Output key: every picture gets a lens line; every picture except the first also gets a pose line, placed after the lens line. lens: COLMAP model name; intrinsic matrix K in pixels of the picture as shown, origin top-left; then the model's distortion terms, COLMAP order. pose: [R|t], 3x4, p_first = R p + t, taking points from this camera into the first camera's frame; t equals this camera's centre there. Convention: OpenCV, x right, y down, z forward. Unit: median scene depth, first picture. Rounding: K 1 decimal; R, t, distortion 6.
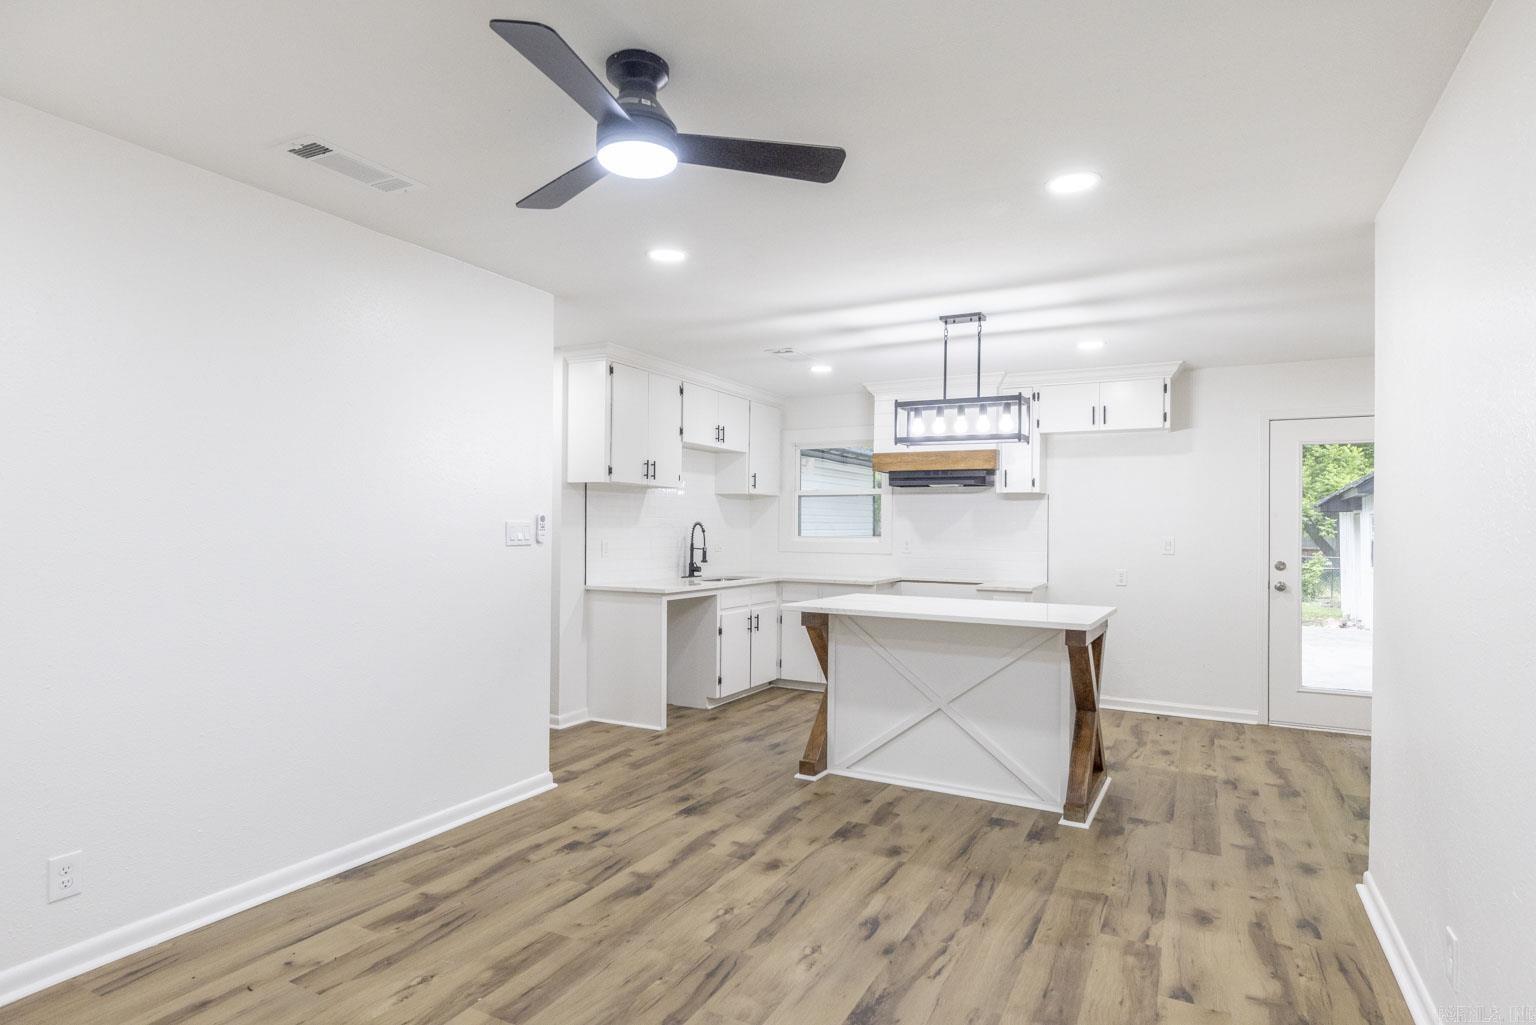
lens RADIAL K [[829.2, 0, 768.0], [0, 829.2, 512.5], [0, 0, 1]] dist [-0.000381, -0.001037]
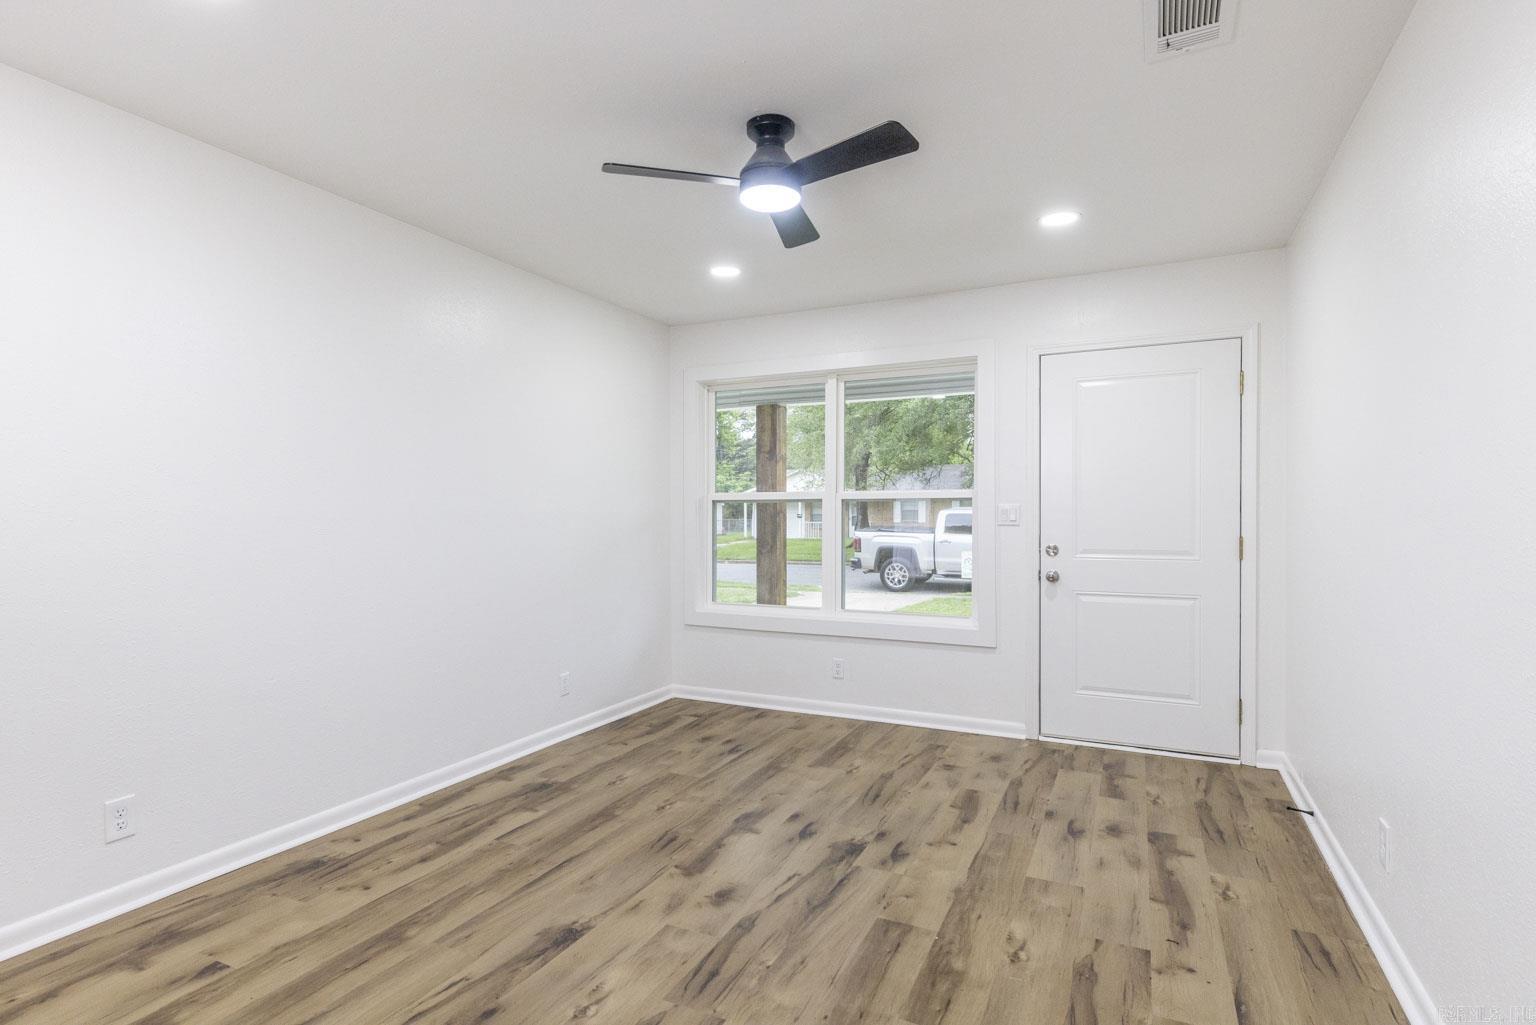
lens RADIAL K [[779.1, 0, 768.0], [0, 779.1, 512.5], [0, 0, 1]] dist [0.001808, -0.002566]
pose [[-0.999229, -0.007794, -0.038472, -0.059925], [-0.007186, 0.999847, -0.015918, 0.045988], [0.038590, -0.015629, -0.999133, 1.215057]]
